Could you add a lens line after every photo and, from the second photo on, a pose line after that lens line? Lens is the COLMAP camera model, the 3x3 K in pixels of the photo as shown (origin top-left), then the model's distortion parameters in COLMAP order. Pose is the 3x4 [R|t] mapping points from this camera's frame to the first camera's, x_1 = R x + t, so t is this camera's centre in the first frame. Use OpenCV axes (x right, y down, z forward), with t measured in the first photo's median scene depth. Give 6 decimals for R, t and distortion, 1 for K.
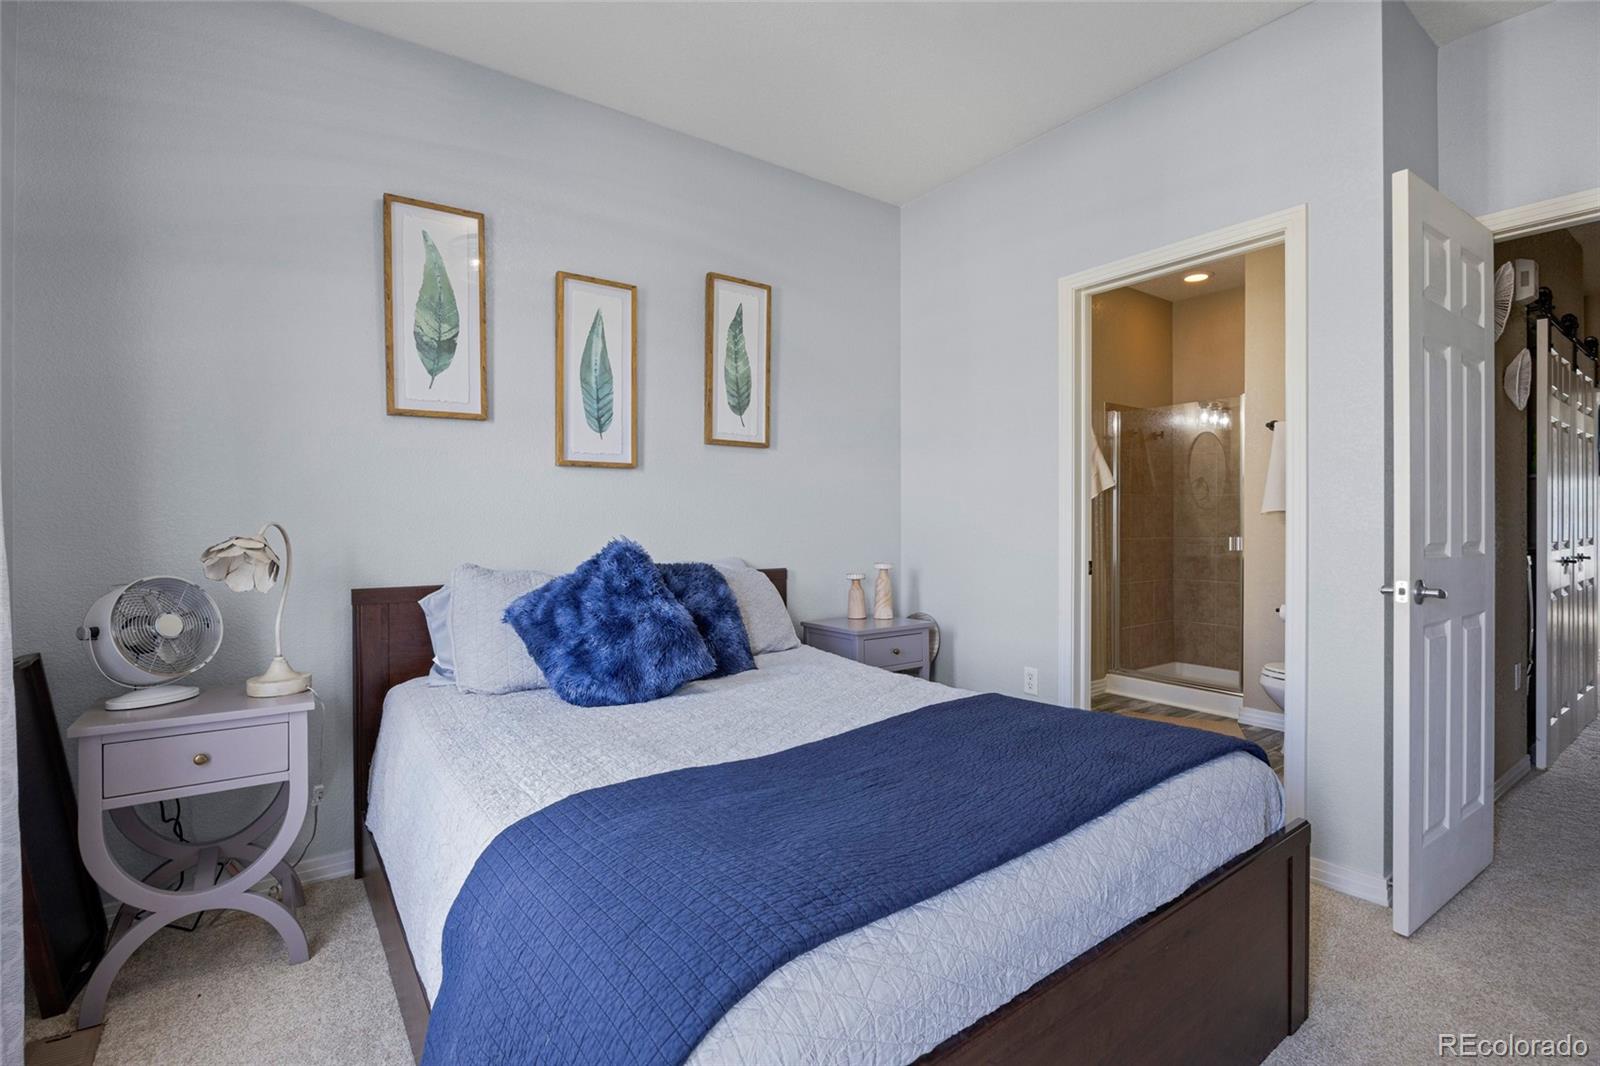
lens RADIAL K [[732.6, 0, 821.3], [0, 732.6, 528.1], [0, 0, 1]] dist [-0.014149, 0.000120]
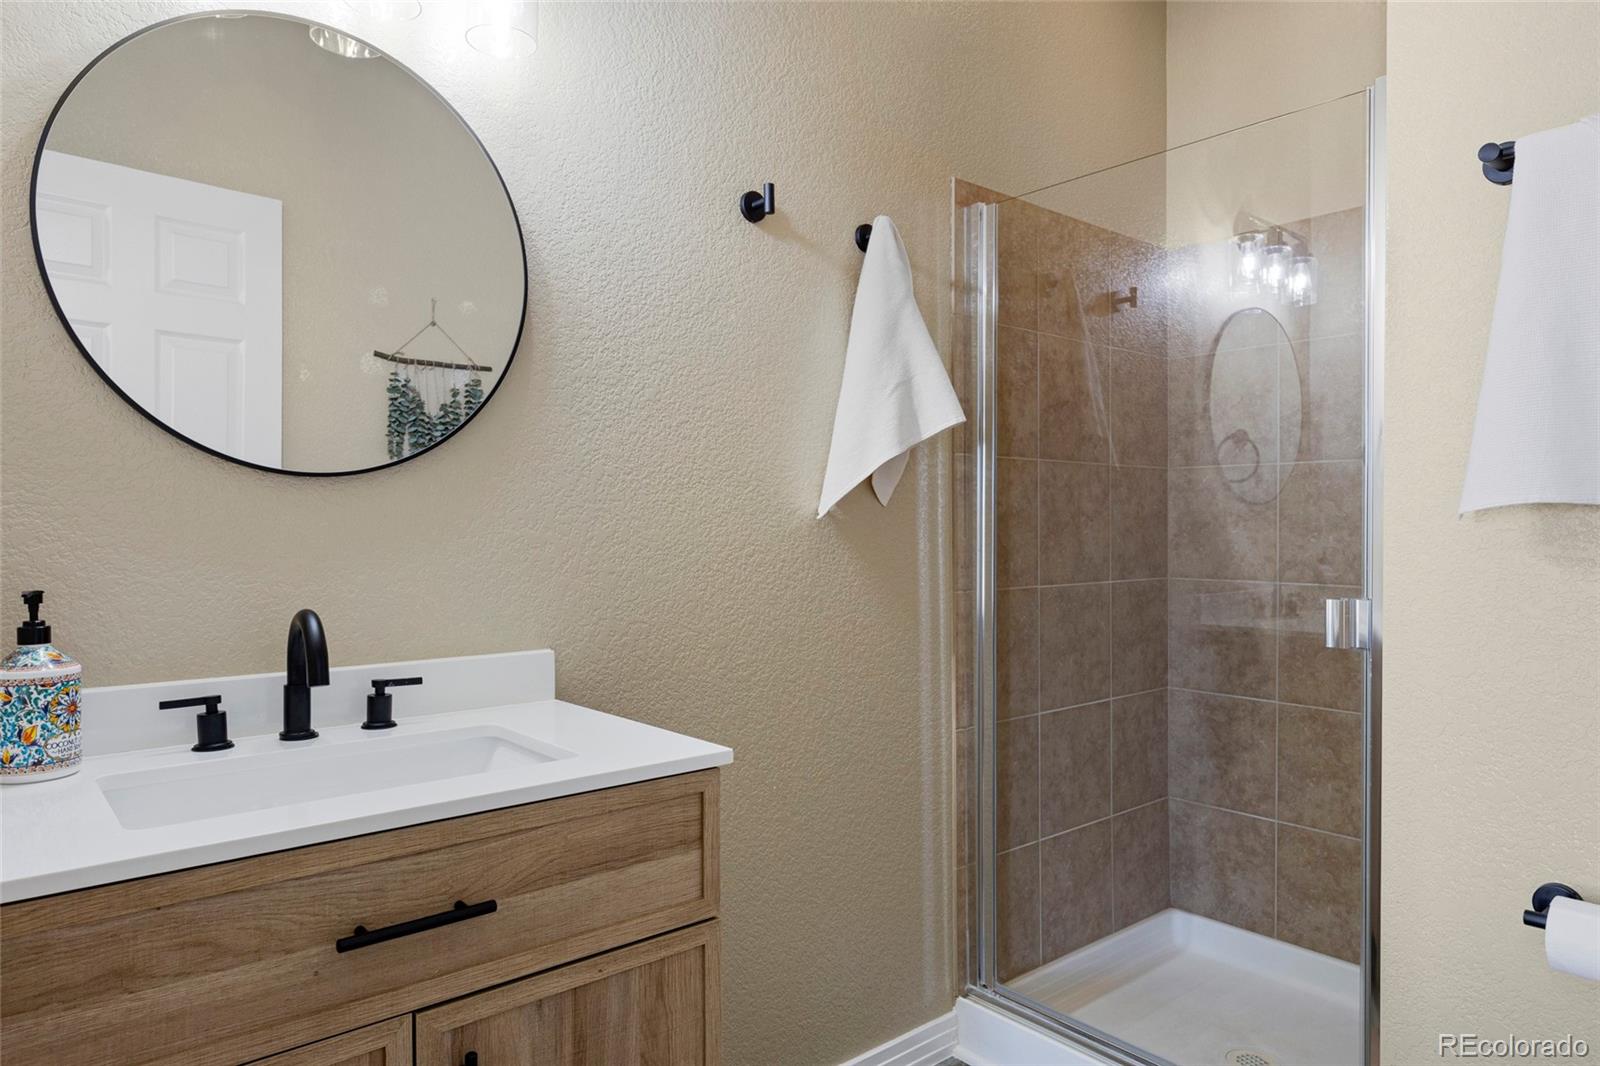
lens RADIAL K [[1011.5, 0, 800.0], [0, 1011.5, 533.0], [0, 0, 1]] dist [-0.000244, 0.000183]
pose [[0.998042, 0.002530, 0.062488, 0.263241], [-0.002576, 0.999996, 0.000663, -0.010431], [-0.062487, -0.000823, 0.998045, 0.495520]]
